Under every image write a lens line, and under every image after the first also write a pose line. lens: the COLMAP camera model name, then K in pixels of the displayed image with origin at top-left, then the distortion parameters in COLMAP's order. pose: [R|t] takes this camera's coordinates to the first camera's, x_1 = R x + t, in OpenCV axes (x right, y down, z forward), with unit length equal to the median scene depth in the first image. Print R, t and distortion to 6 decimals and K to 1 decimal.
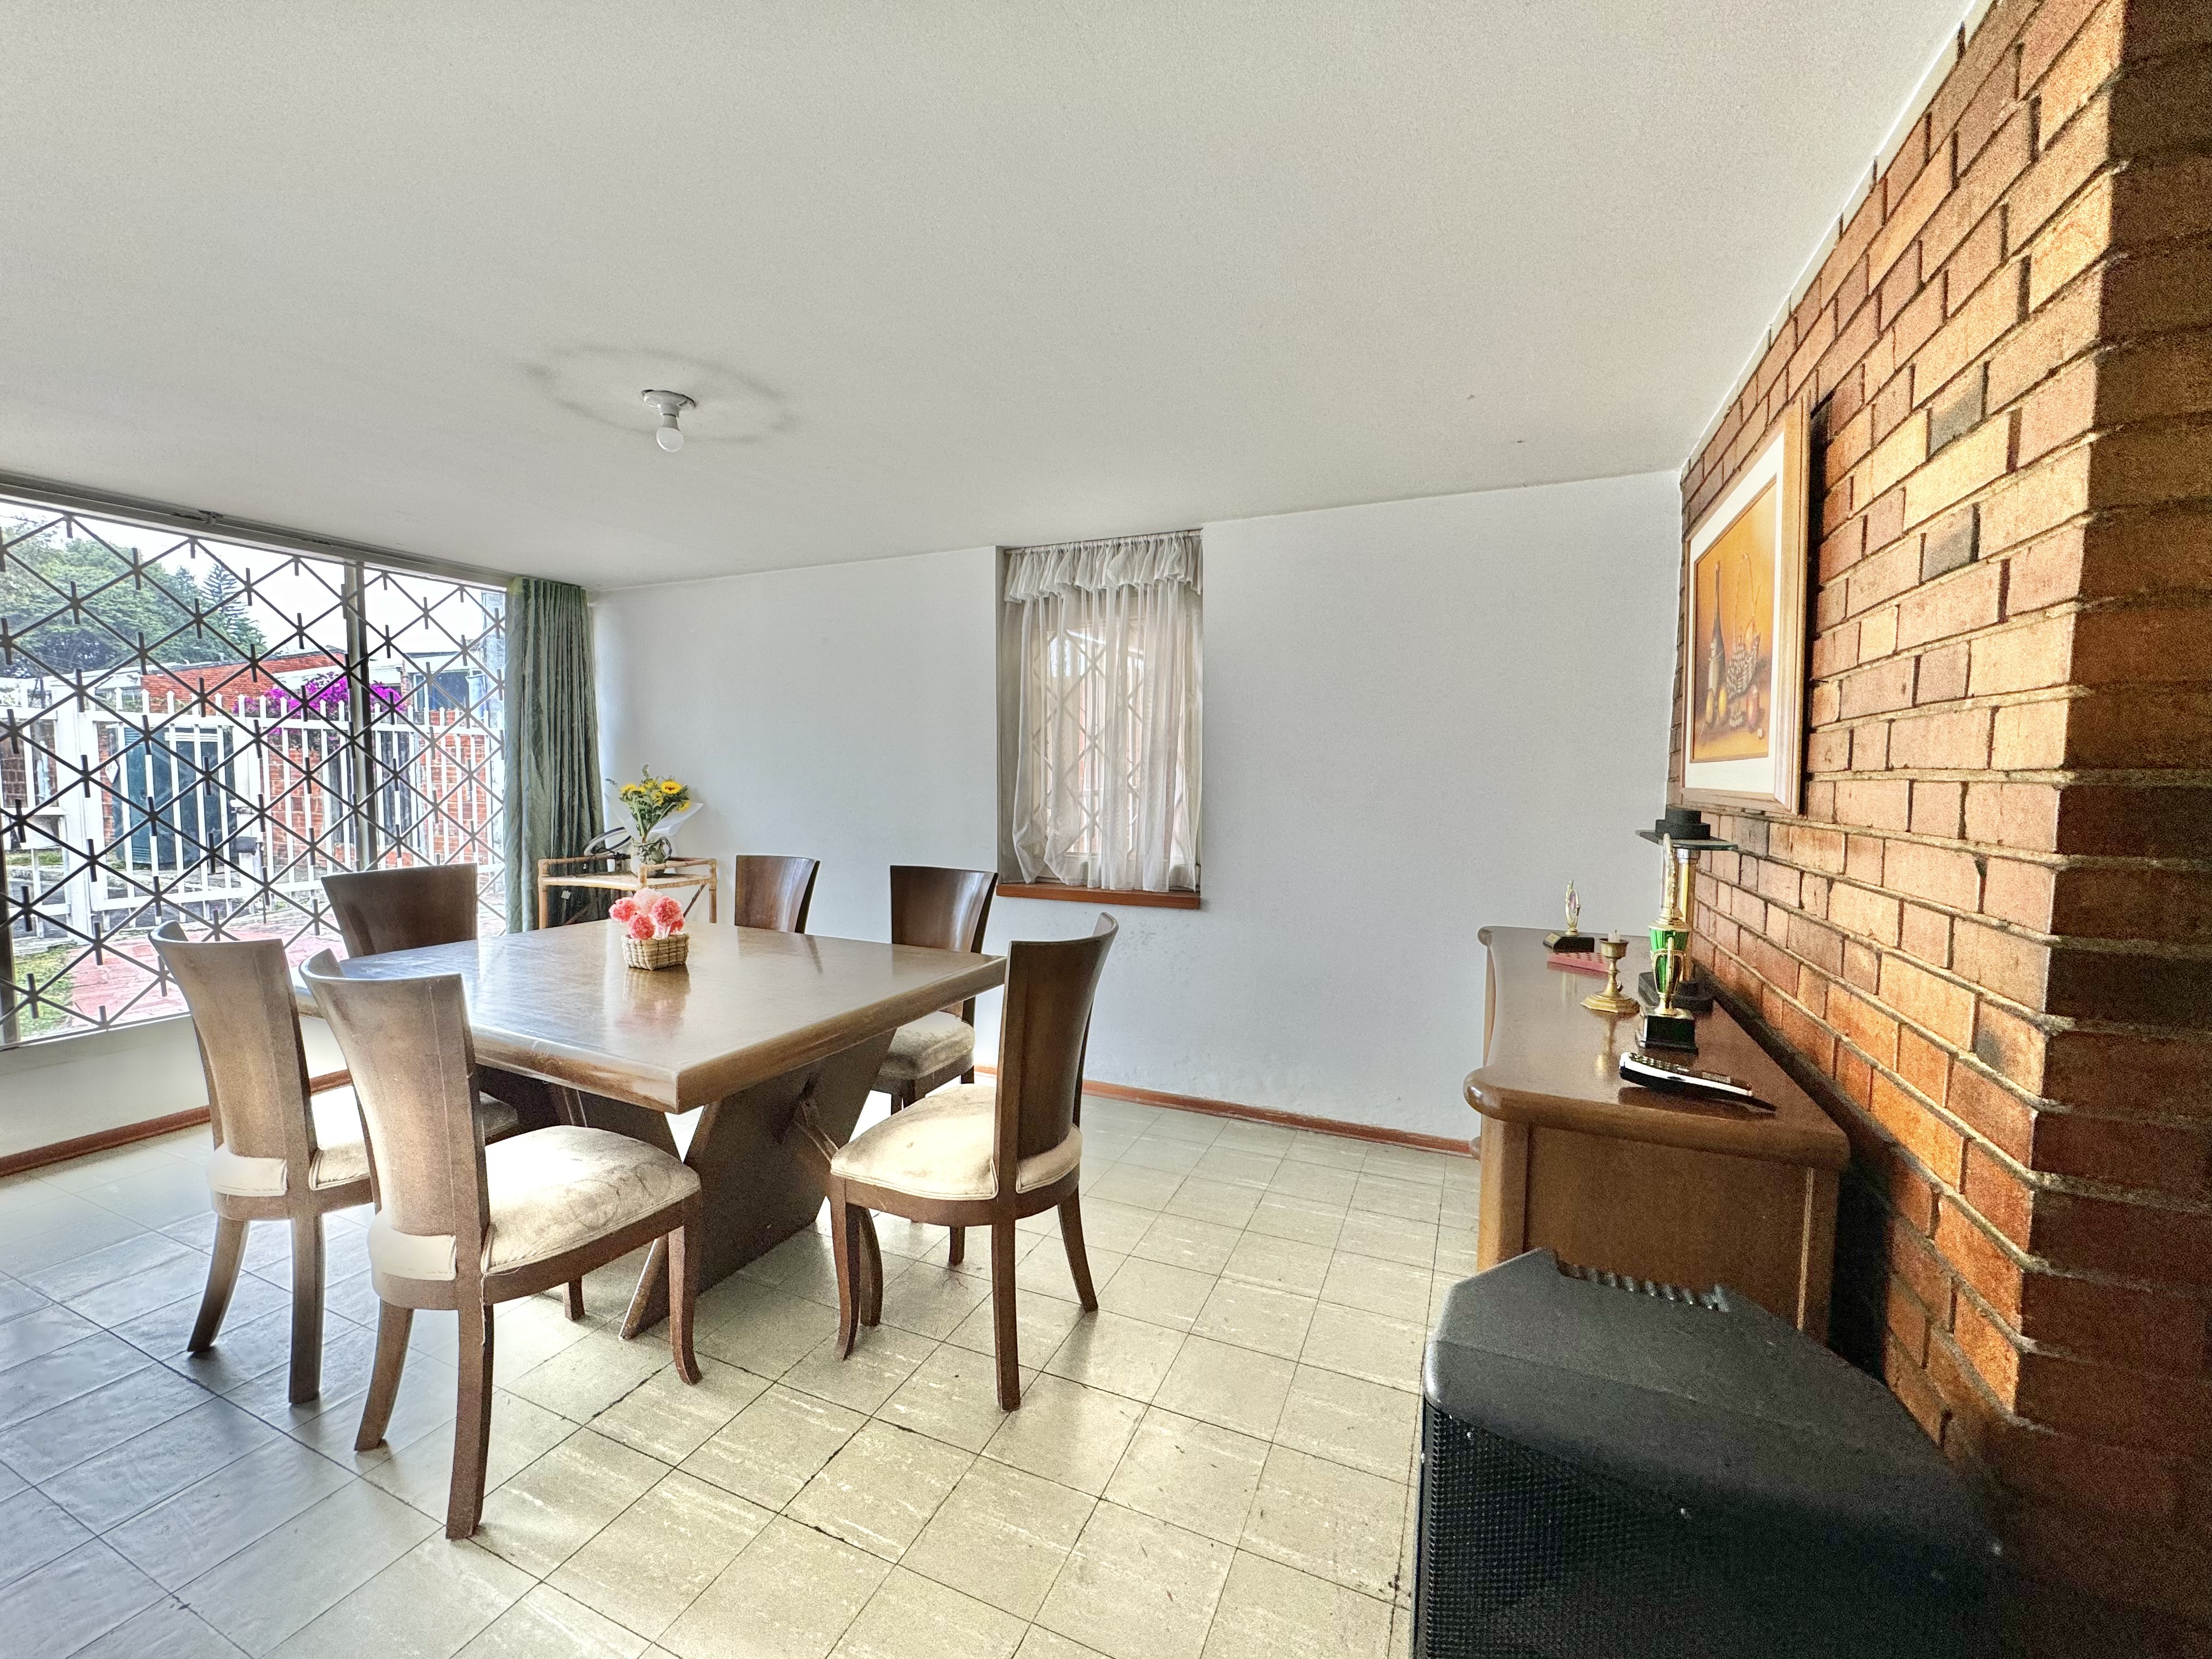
lens RADIAL K [[880.3, 0, 1107.4], [0, 880.3, 827.5], [0, 0, 1]] dist [-0.001006, 0.000112]
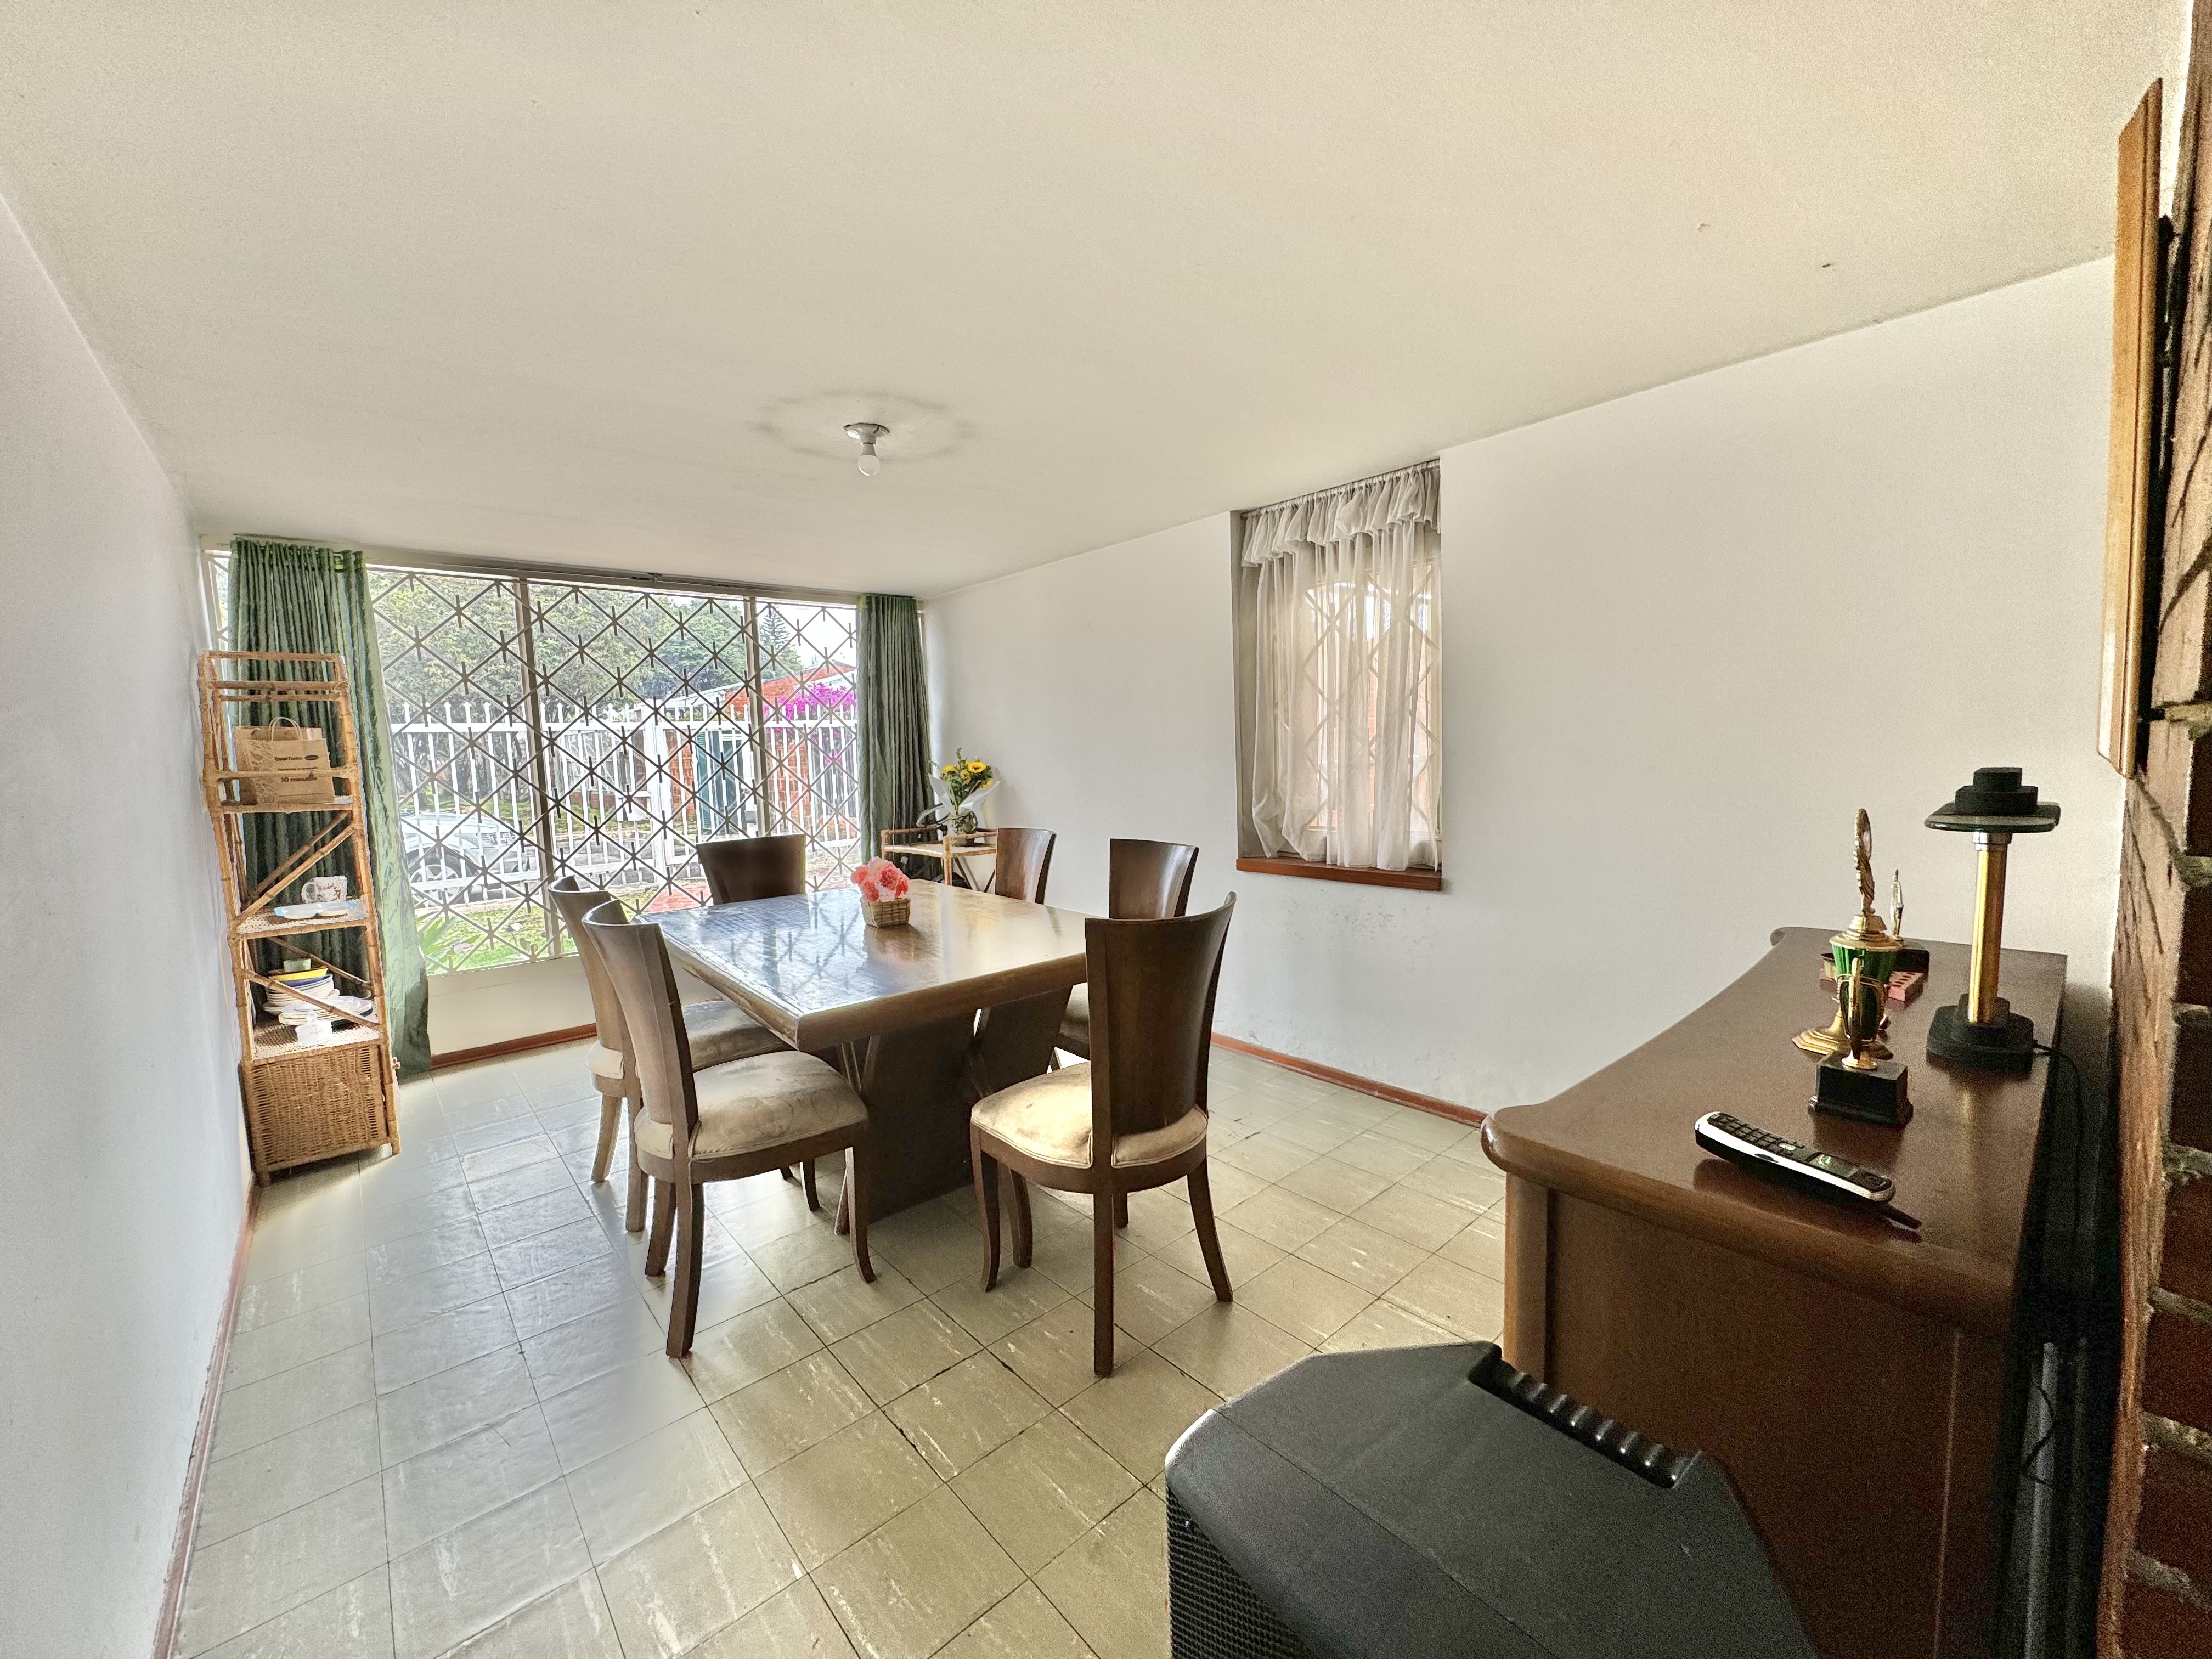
lens RADIAL K [[880.3, 0, 1107.4], [0, 880.3, 827.5], [0, 0, 1]] dist [-0.001006, 0.000112]
pose [[0.905366, 0.003795, -0.424614, 0.171809], [0.011031, 0.999412, 0.032451, -0.003527], [0.424488, -0.034064, 0.904793, 0.053277]]
